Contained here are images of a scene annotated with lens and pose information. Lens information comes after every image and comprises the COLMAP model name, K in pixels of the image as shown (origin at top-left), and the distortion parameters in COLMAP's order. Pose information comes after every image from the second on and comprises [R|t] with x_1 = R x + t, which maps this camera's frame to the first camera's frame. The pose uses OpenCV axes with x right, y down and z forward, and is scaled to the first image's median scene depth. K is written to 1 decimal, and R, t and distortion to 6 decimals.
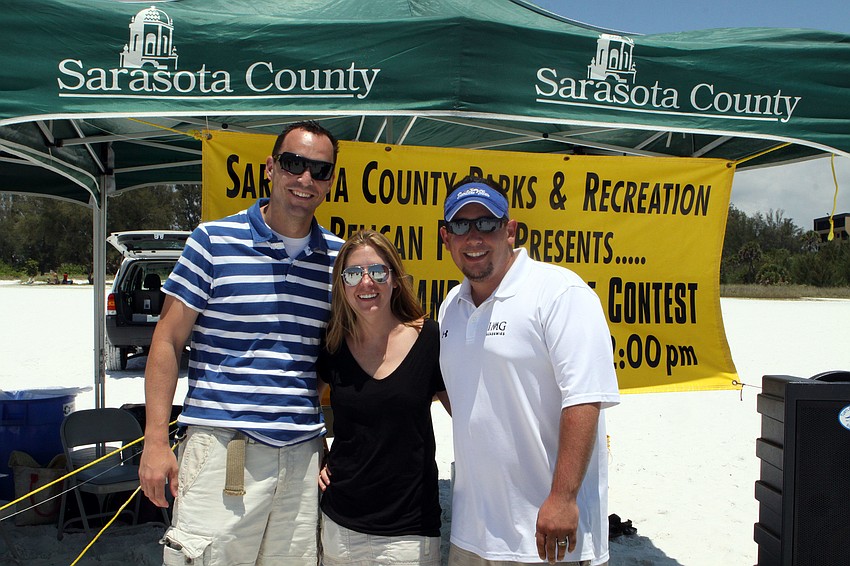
lens RADIAL K [[937.0, 0, 425.0], [0, 937.0, 283.0], [0, 0, 1]] dist [-0.028707, -0.027621]
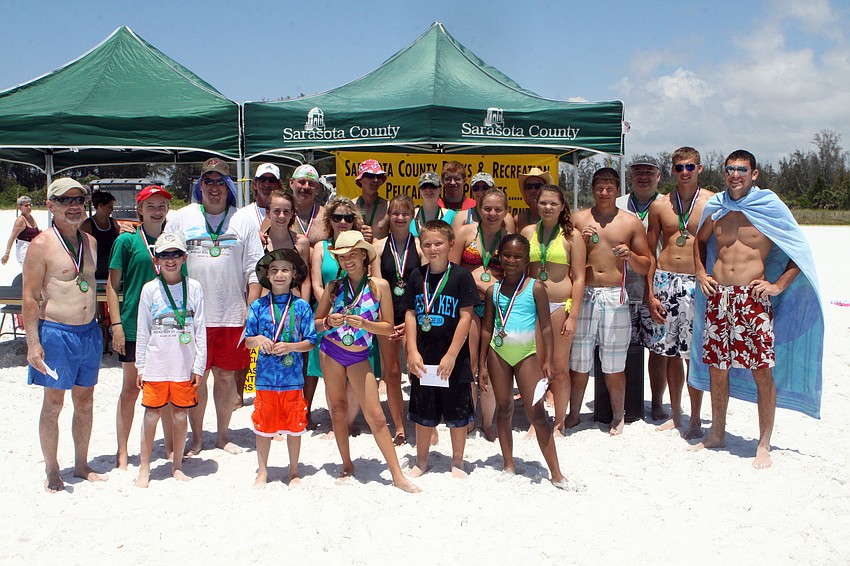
lens RADIAL K [[937.0, 0, 425.0], [0, 937.0, 283.0], [0, 0, 1]] dist [-0.028707, -0.027621]
pose [[0.974198, 0.011514, -0.225403, 0.586962], [0.005627, 0.997148, 0.075256, 0.010033], [0.225627, -0.074583, 0.971355, -1.486766]]
